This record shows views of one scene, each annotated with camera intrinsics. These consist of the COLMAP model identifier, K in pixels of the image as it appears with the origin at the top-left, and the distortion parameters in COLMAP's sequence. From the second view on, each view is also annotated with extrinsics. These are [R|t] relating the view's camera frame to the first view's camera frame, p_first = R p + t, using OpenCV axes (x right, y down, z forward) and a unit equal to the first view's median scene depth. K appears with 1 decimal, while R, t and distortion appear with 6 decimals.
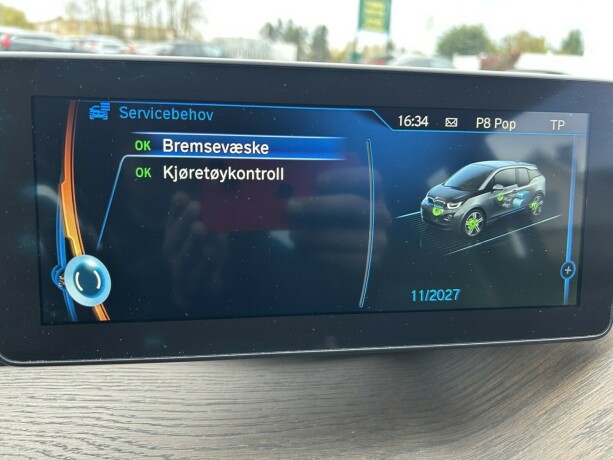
lens RADIAL K [[468.7, 0, 304.6], [0, 468.7, 230.5], [0, 0, 1]] dist [0.046607, -0.071323]
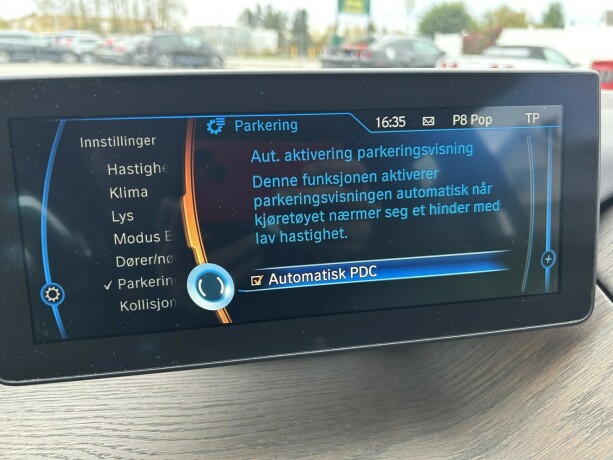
lens RADIAL K [[468.8, 0, 304.0], [0, 468.8, 231.3], [0, 0, 1]] dist [0.046138, -0.069101]
pose [[0.998436, -0.053089, 0.017519, 0.011445], [0.052569, 0.998199, 0.028902, -0.029717], [-0.019022, -0.027936, 0.999429, -0.011842]]
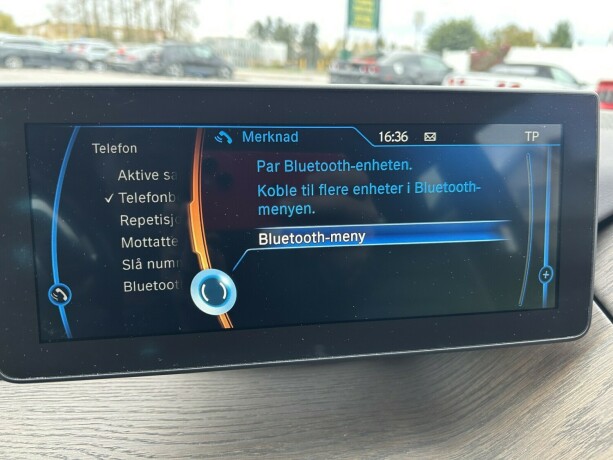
lens RADIAL K [[468.9, 0, 303.9], [0, 468.9, 229.1], [0, 0, 1]] dist [0.046023, -0.069445]
pose [[0.999641, -0.024893, 0.009942, 0.013909], [0.024888, 0.999690, 0.000648, -0.026646], [-0.009955, -0.000400, 0.999950, -0.032397]]
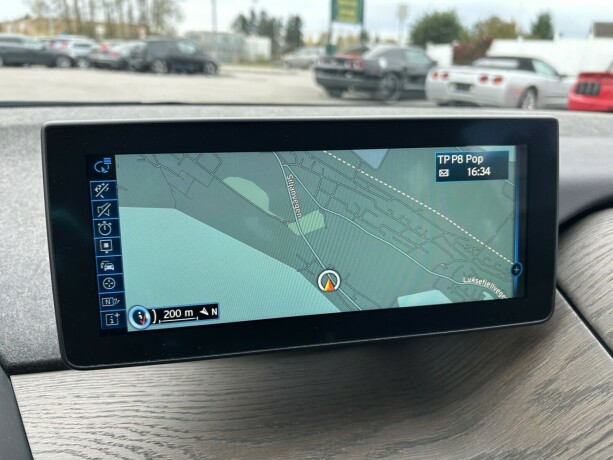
lens RADIAL K [[467.4, 0, 304.2], [0, 467.4, 229.5], [0, 0, 1]] dist [0.045732, -0.064872]
pose [[0.998384, -0.044018, 0.035929, -0.037681], [0.043500, 0.998940, 0.015079, -0.057216], [-0.036554, -0.013491, 0.999241, -0.194449]]
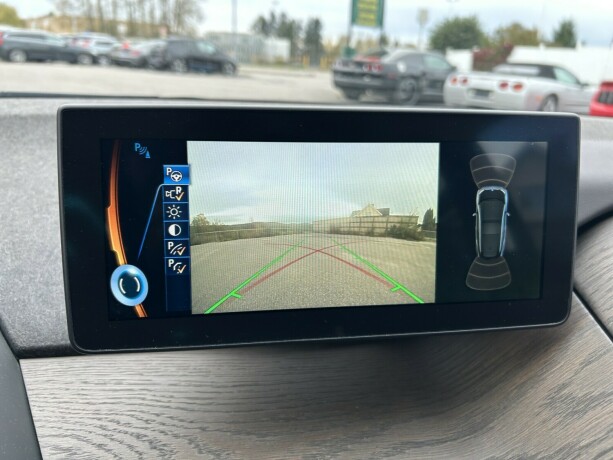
lens RADIAL K [[467.4, 0, 304.2], [0, 467.4, 229.5], [0, 0, 1]] dist [0.045732, -0.064872]
pose [[0.999889, -0.012293, 0.008430, -0.035373], [0.012212, 0.999879, 0.009590, -0.034730], [-0.008547, -0.009486, 0.999918, -0.183828]]
